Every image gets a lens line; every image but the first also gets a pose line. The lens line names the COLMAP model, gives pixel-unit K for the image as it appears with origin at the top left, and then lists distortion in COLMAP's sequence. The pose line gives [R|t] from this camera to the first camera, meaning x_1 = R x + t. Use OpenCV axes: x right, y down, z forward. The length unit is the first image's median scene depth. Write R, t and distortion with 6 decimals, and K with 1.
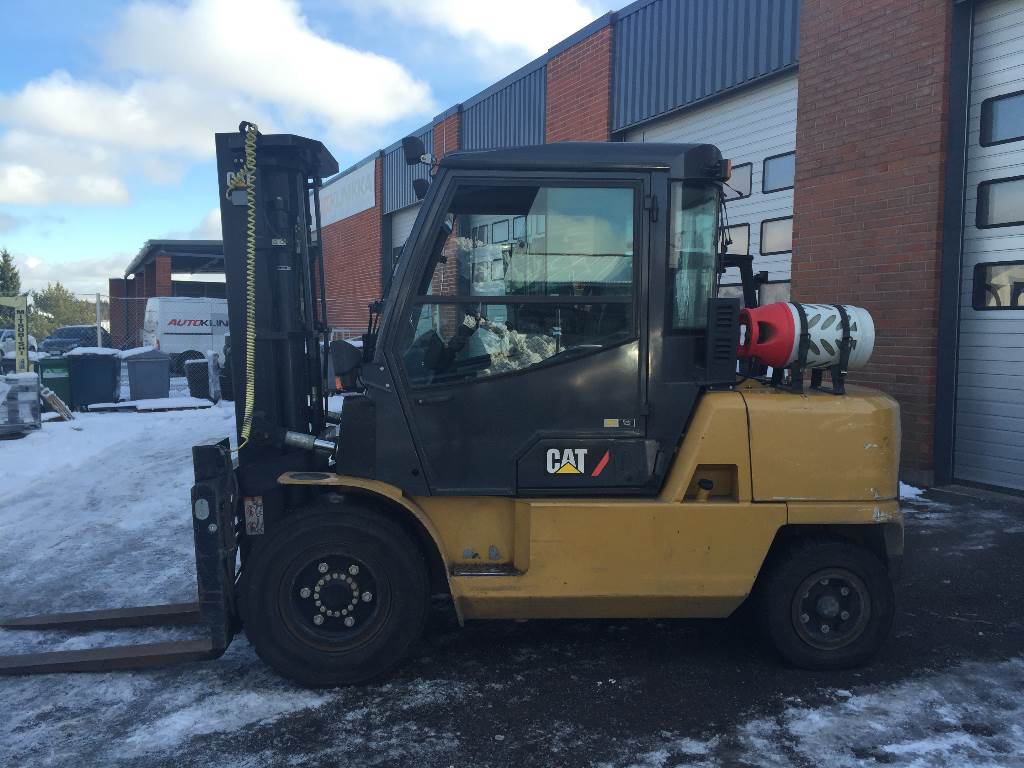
lens RADIAL K [[871.1, 0, 512.7], [0, 871.1, 385.9], [0, 0, 1]] dist [0.006053, 0.002135]
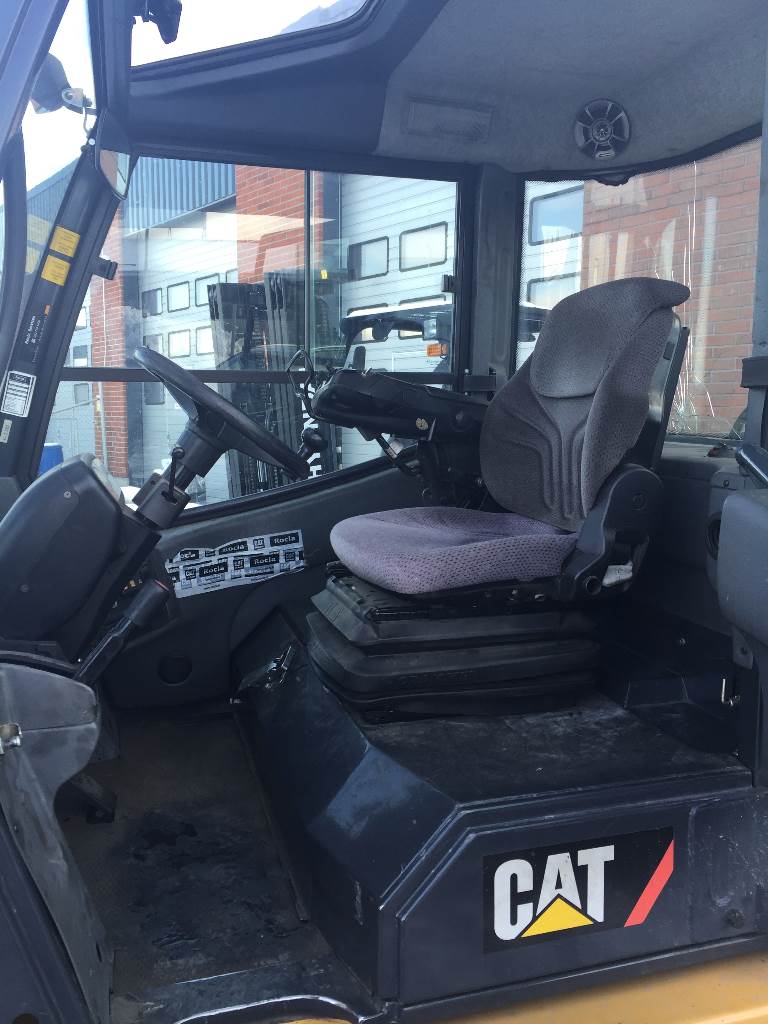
lens RADIAL K [[871.1, 0, 383.1], [0, 871.1, 510.8], [0, 0, 1]] dist [0.006053, 0.002135]
pose [[0.954575, -0.032546, 0.296188, -0.081844], [0.019797, 0.998748, 0.045942, -0.063300], [-0.297312, -0.037992, 0.954024, 0.729955]]
